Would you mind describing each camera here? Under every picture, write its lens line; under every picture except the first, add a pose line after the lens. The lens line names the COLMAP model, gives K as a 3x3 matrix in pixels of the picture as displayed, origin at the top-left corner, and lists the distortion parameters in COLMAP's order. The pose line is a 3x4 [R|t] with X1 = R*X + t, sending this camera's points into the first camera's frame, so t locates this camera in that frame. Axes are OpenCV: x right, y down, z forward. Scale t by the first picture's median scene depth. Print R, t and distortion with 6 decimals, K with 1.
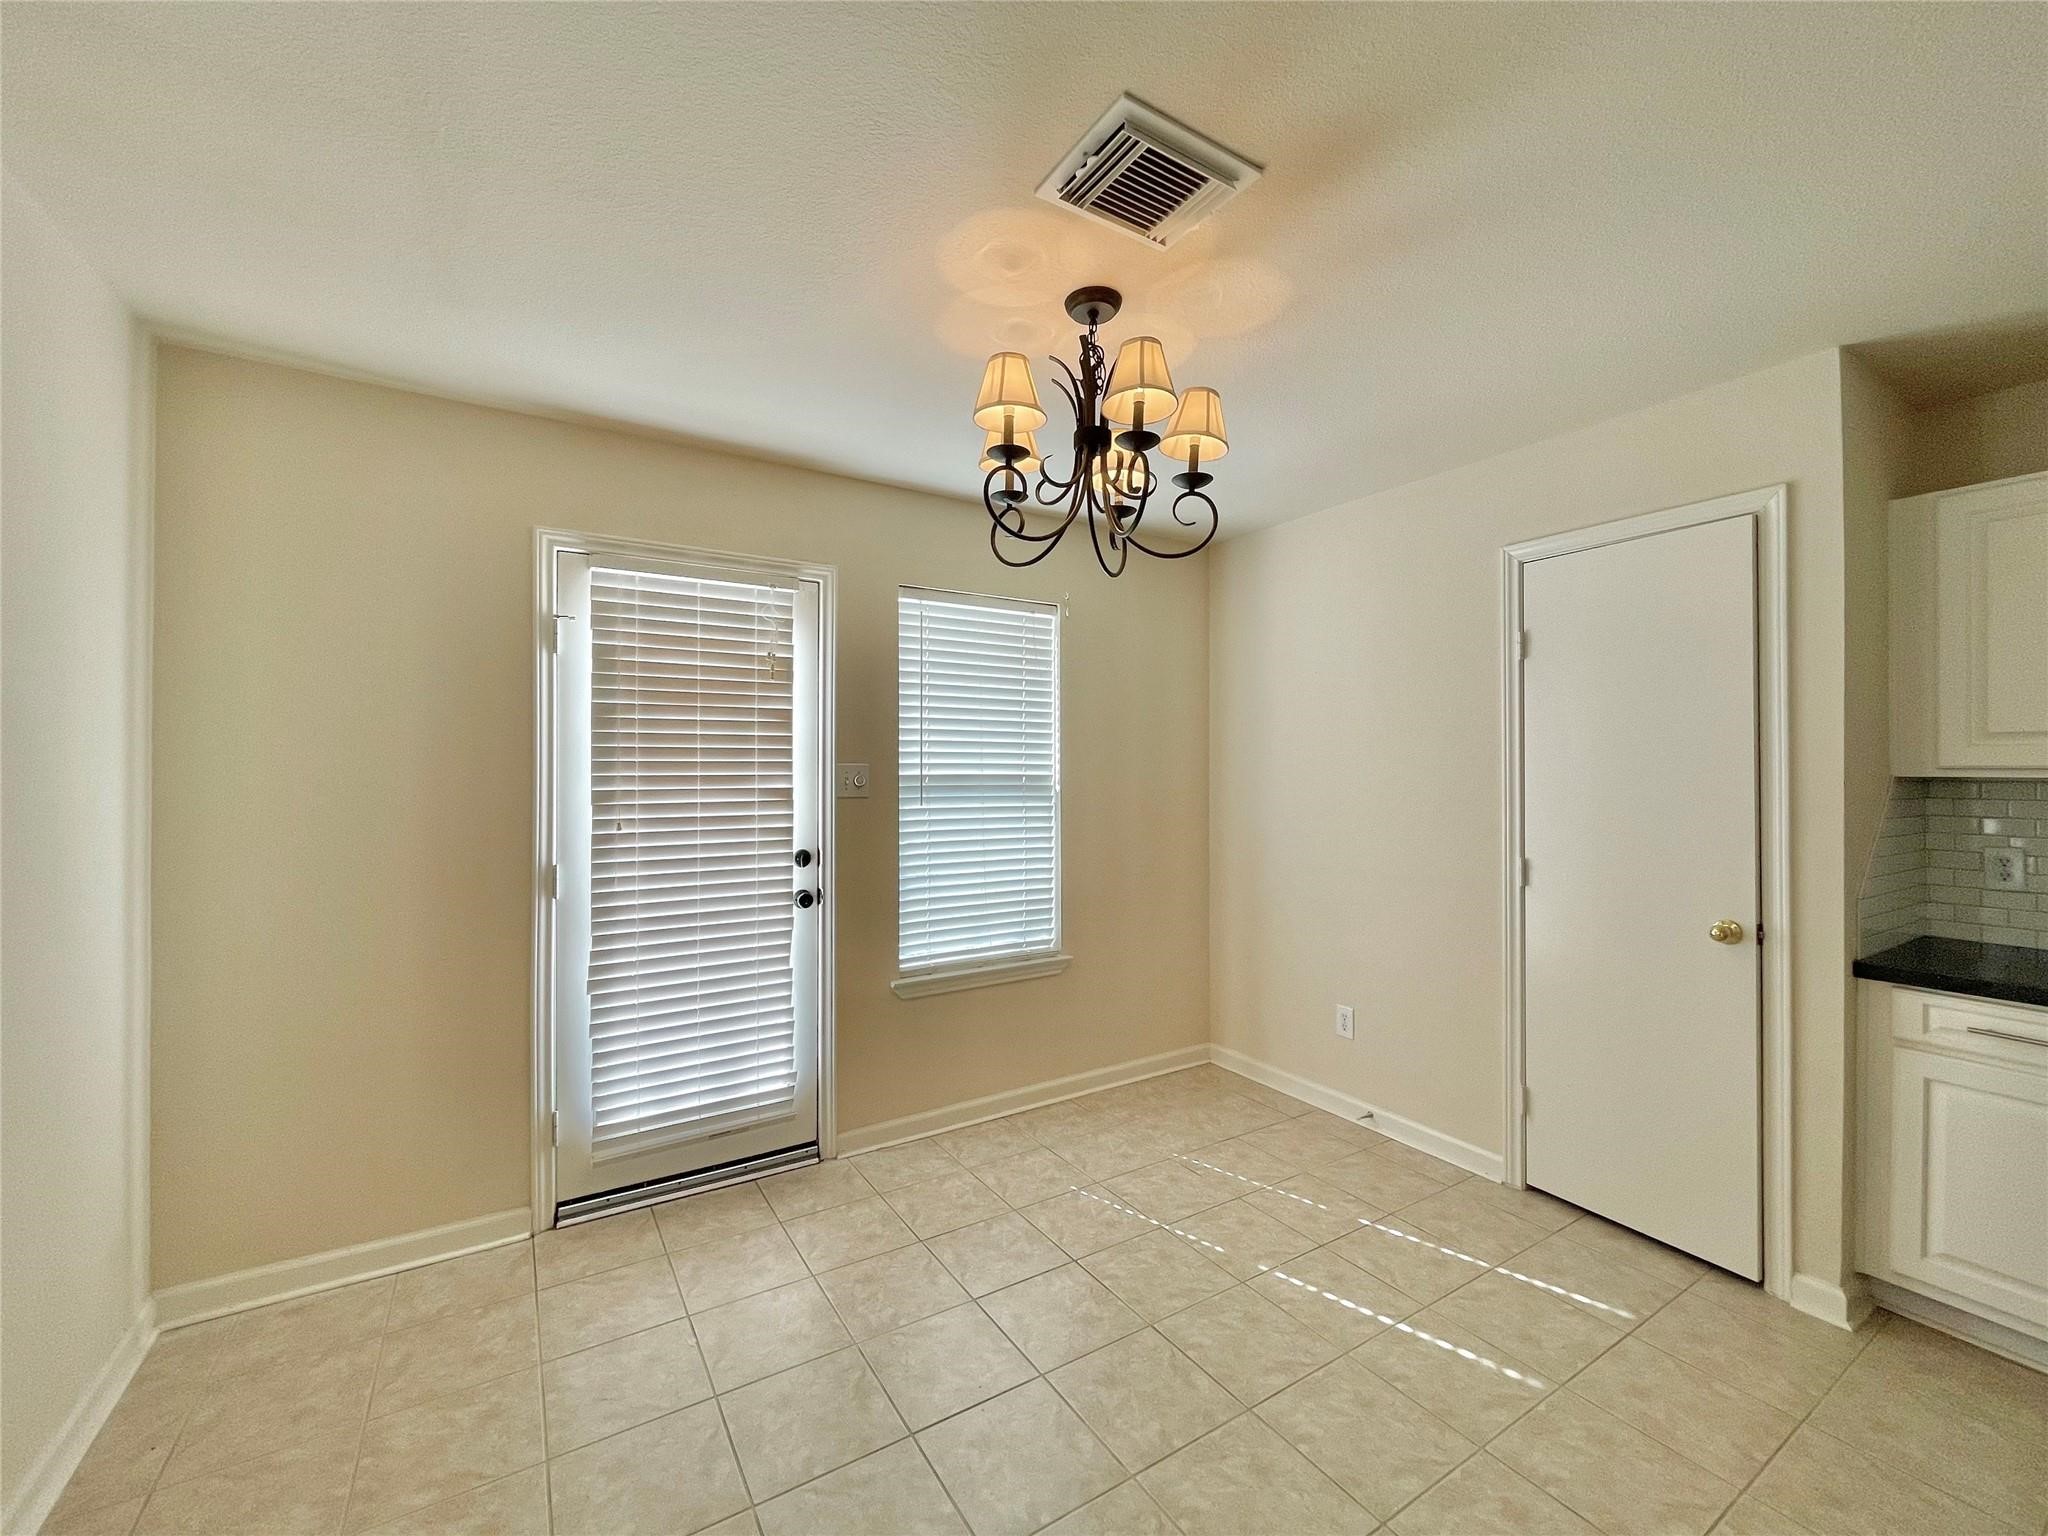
lens RADIAL K [[832.3, 0, 1021.8], [0, 832.3, 763.7], [0, 0, 1]] dist [-0.000067, -0.000152]
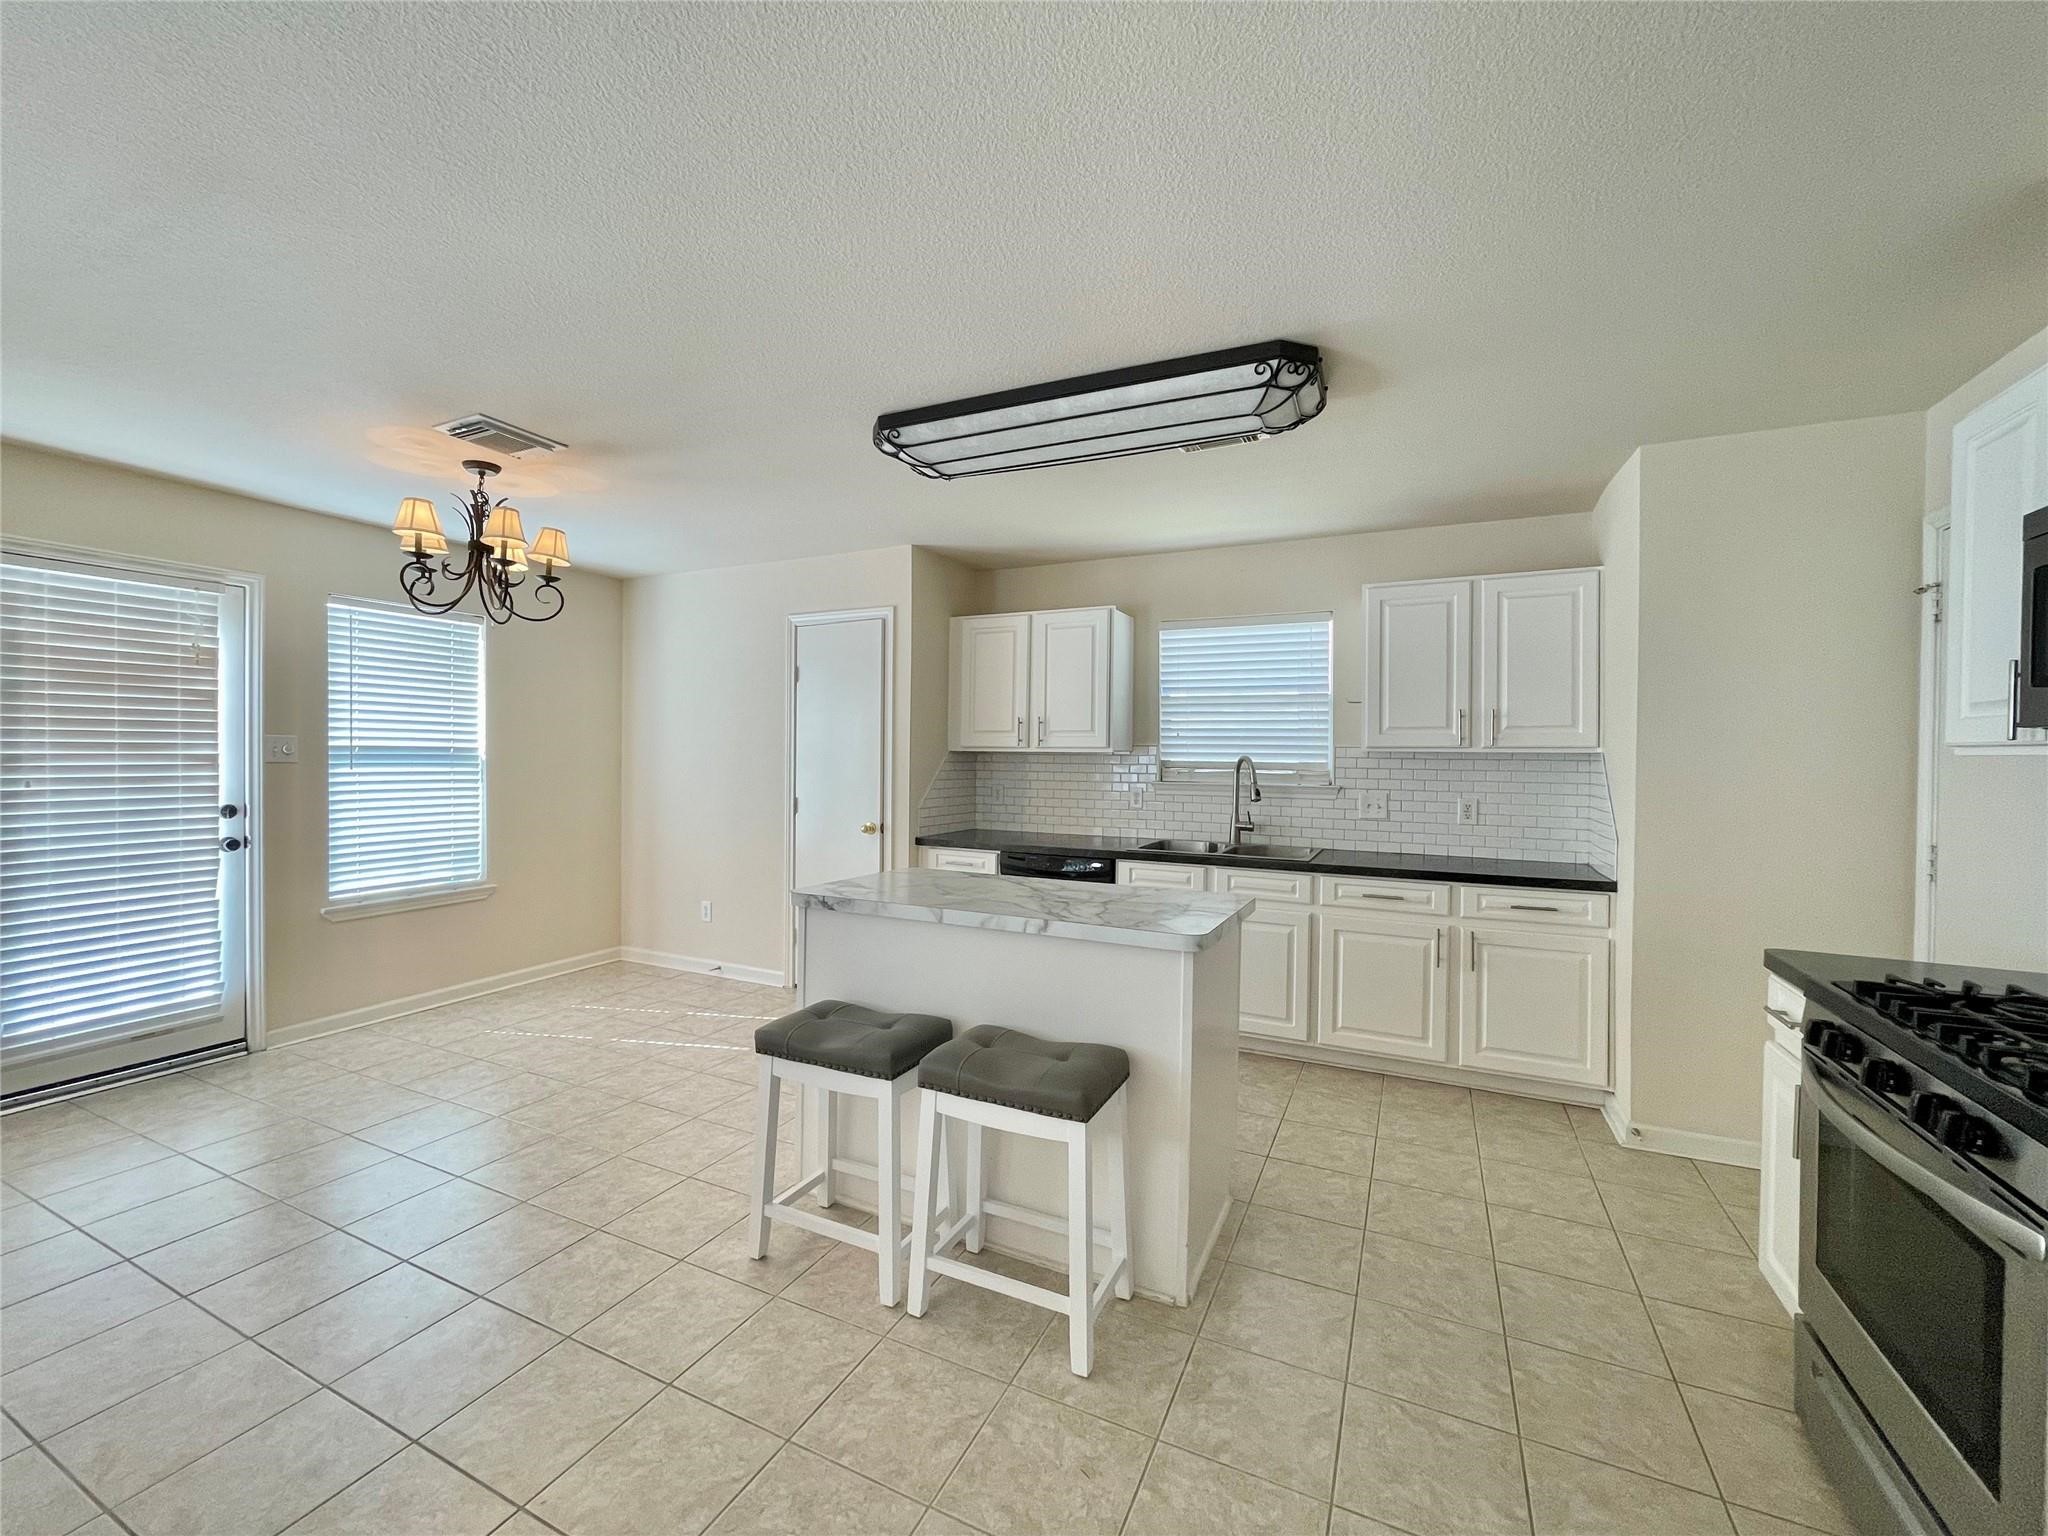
lens RADIAL K [[832.3, 0, 1021.8], [0, 832.3, 763.7], [0, 0, 1]] dist [-0.000067, -0.000152]
pose [[0.845021, 0.000948, 0.534733, 0.071098], [-0.011905, 0.999784, 0.017039, 0.008119], [-0.534601, -0.020764, 0.844849, -0.676937]]
